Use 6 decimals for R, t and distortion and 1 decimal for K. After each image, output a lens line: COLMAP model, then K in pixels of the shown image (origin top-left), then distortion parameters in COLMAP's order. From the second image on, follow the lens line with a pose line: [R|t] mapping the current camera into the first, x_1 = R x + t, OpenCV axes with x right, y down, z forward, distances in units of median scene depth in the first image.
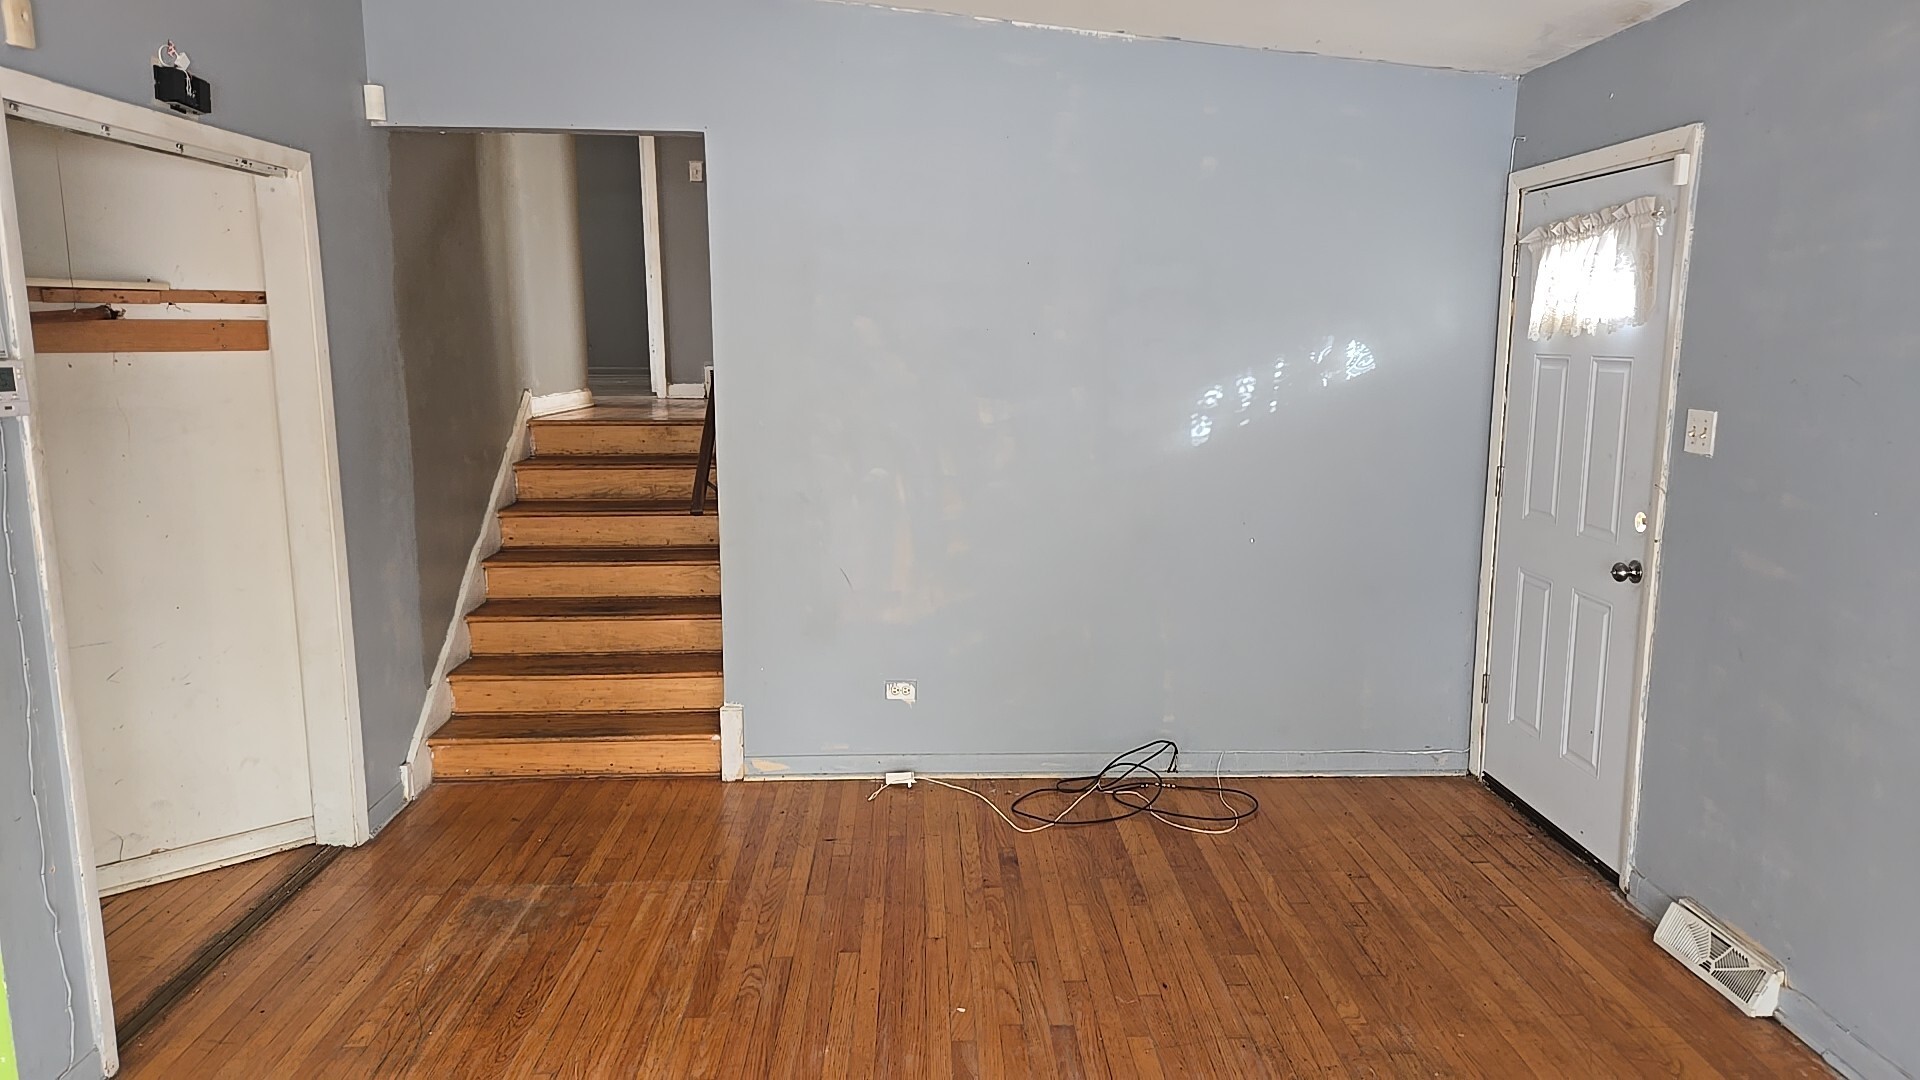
lens RADIAL K [[1247.9, 0, 964.3], [0, 1247.9, 542.3], [0, 0, 1]] dist [0.013297, -0.010214]
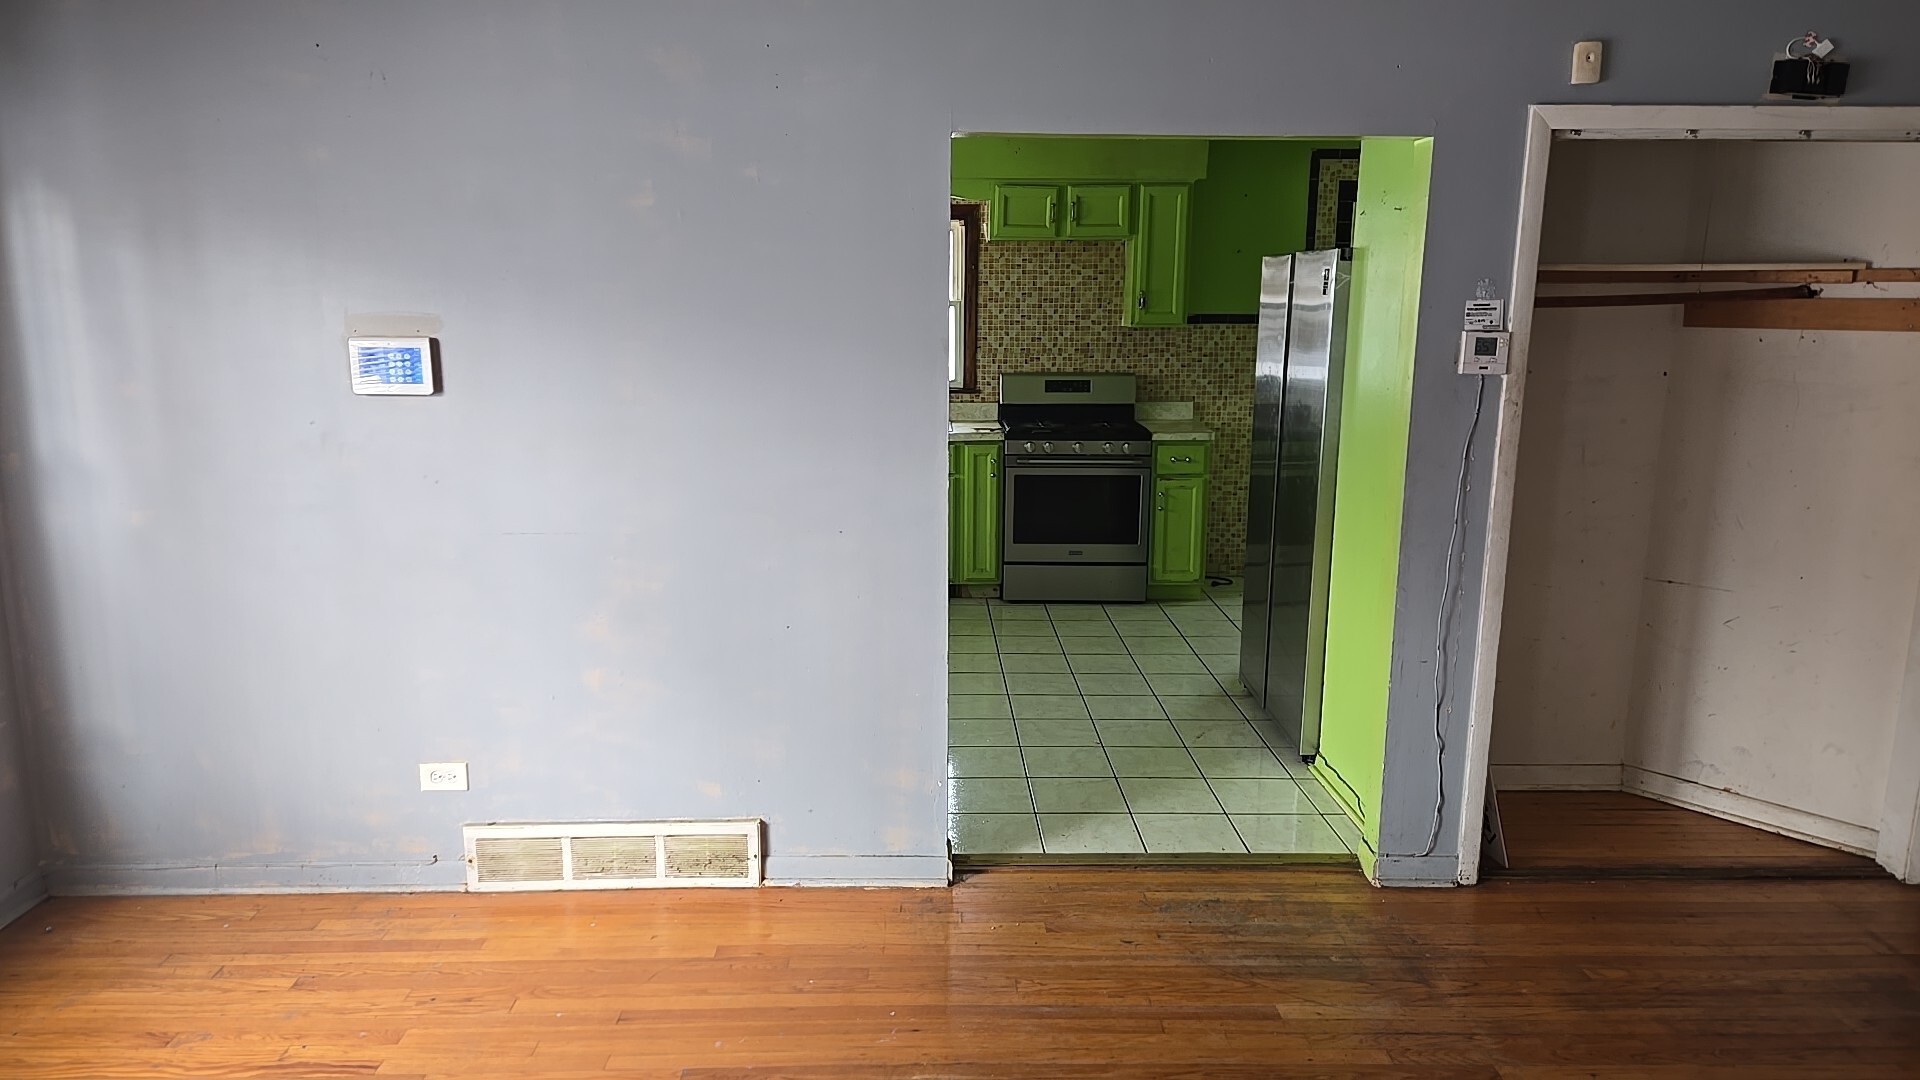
lens RADIAL K [[1247.9, 0, 966.8], [0, 1247.9, 540.8], [0, 0, 1]] dist [0.013297, -0.010214]
pose [[-0.000396, 0.194320, -0.980938, 0.491228], [-0.170996, 0.966477, 0.191524, -0.074038], [0.985272, 0.167813, 0.032845, 0.362853]]
